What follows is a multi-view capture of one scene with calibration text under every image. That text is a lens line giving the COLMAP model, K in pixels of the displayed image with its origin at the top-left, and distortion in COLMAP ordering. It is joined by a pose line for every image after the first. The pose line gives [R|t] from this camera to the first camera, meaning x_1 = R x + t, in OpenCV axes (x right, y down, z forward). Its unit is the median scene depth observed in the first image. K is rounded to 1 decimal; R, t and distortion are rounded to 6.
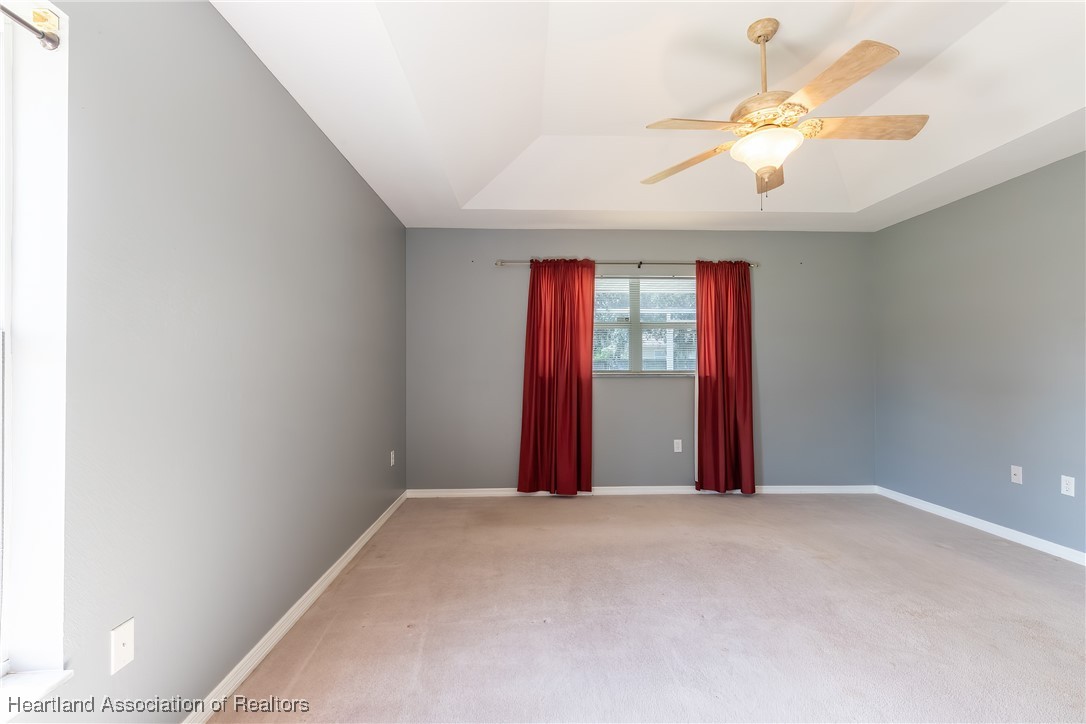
lens RADIAL K [[491.5, 0, 538.9], [0, 491.5, 361.8], [0, 0, 1]] dist [0.010340, -0.001297]
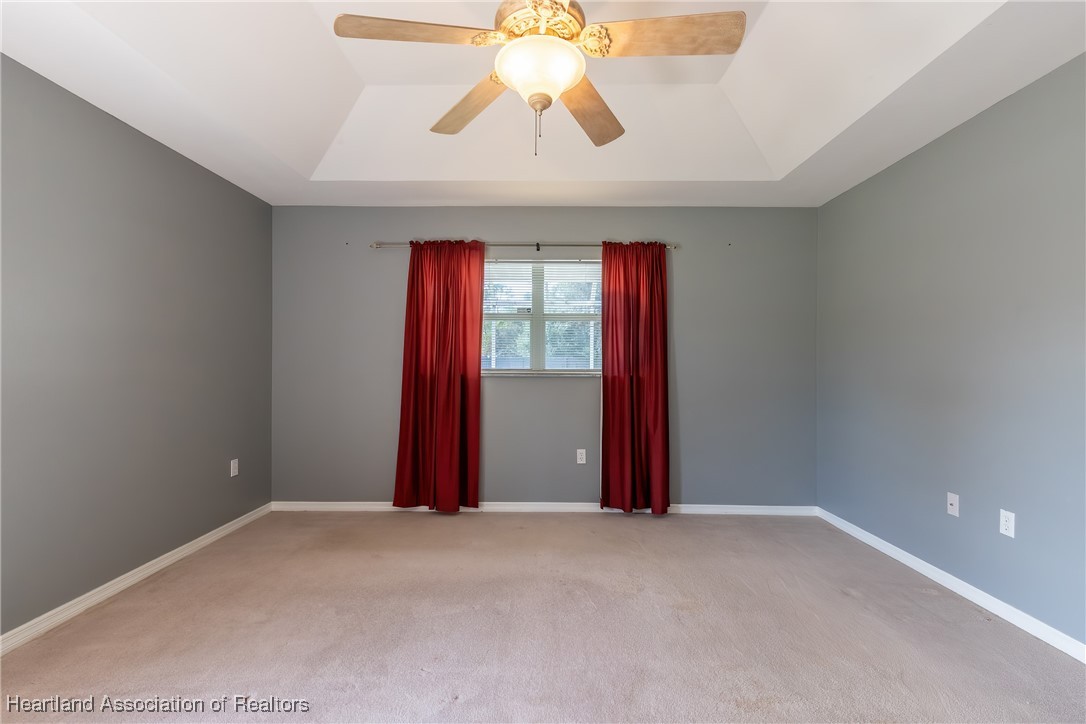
lens RADIAL K [[491.5, 0, 545.6], [0, 491.5, 362.5], [0, 0, 1]] dist [0.010340, -0.001297]
pose [[0.998705, 0.006032, -0.050510, 0.269816], [-0.005597, 0.999946, 0.008740, -0.001632], [0.050560, -0.008446, 0.998685, 0.138507]]
